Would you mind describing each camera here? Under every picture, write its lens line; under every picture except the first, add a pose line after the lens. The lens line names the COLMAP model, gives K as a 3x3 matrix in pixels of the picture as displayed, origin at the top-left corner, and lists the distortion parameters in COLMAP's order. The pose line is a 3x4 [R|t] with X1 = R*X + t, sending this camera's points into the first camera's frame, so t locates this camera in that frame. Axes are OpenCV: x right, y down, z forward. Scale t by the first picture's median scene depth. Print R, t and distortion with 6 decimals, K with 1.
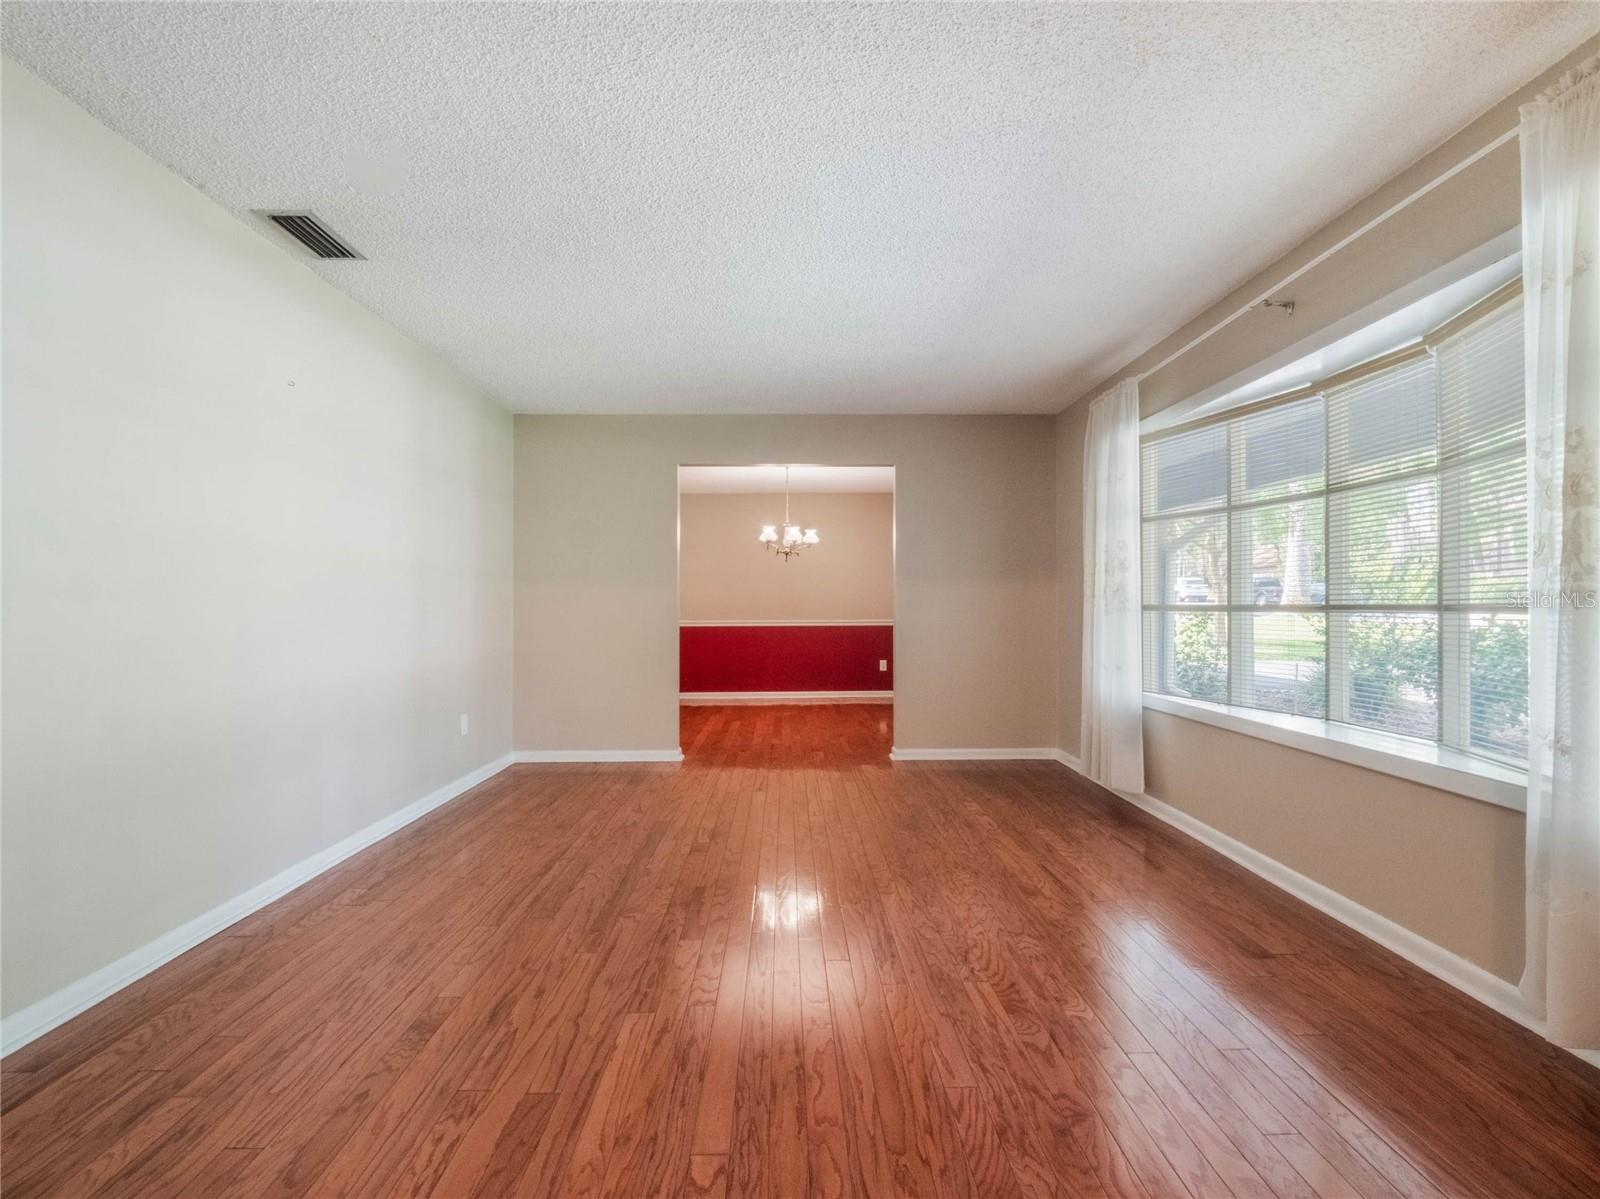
lens RADIAL K [[800.0, 0, 792.6], [0, 800.0, 601.2], [0, 0, 1]] dist [-0.013460, -0.000868]
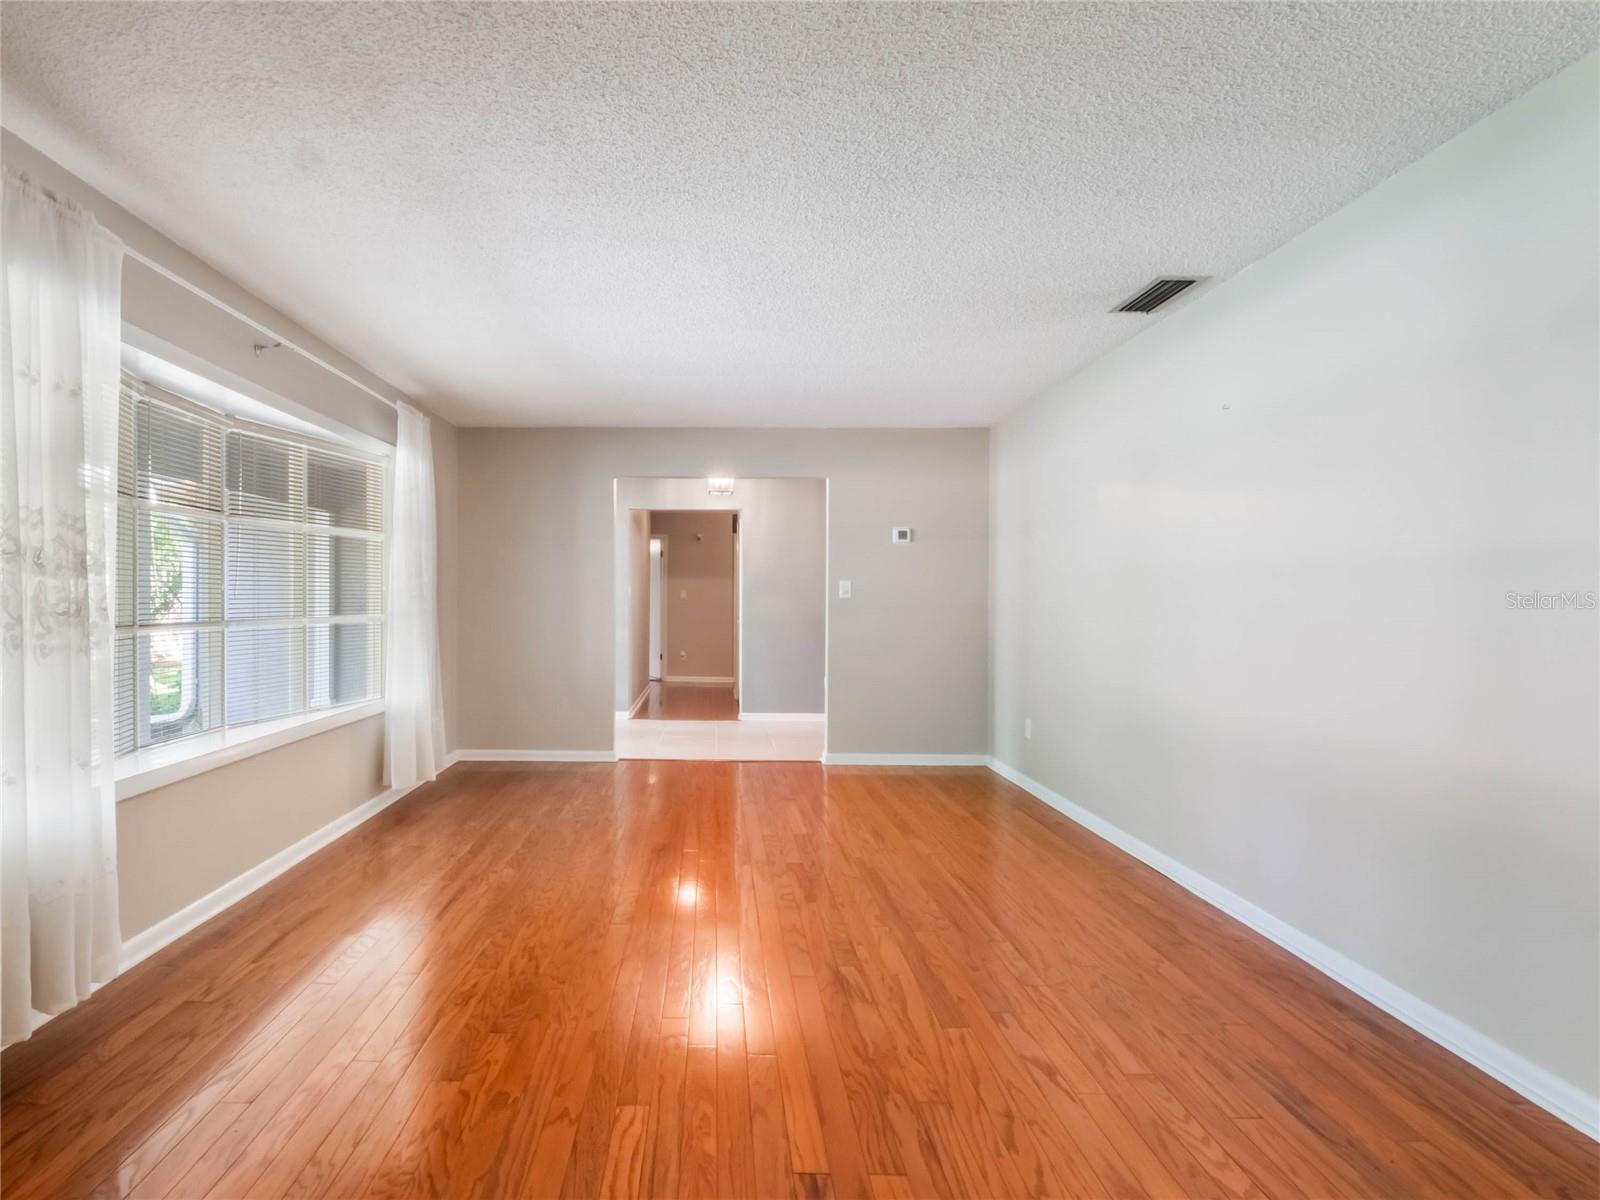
lens RADIAL K [[800.0, 0, 792.6], [0, 800.0, 601.7], [0, 0, 1]] dist [-0.013460, -0.000868]
pose [[-0.996099, -0.004120, -0.088141, -0.000786], [-0.003812, 0.999986, -0.003662, -0.019180], [0.088155, -0.003312, -0.996101, 1.911313]]
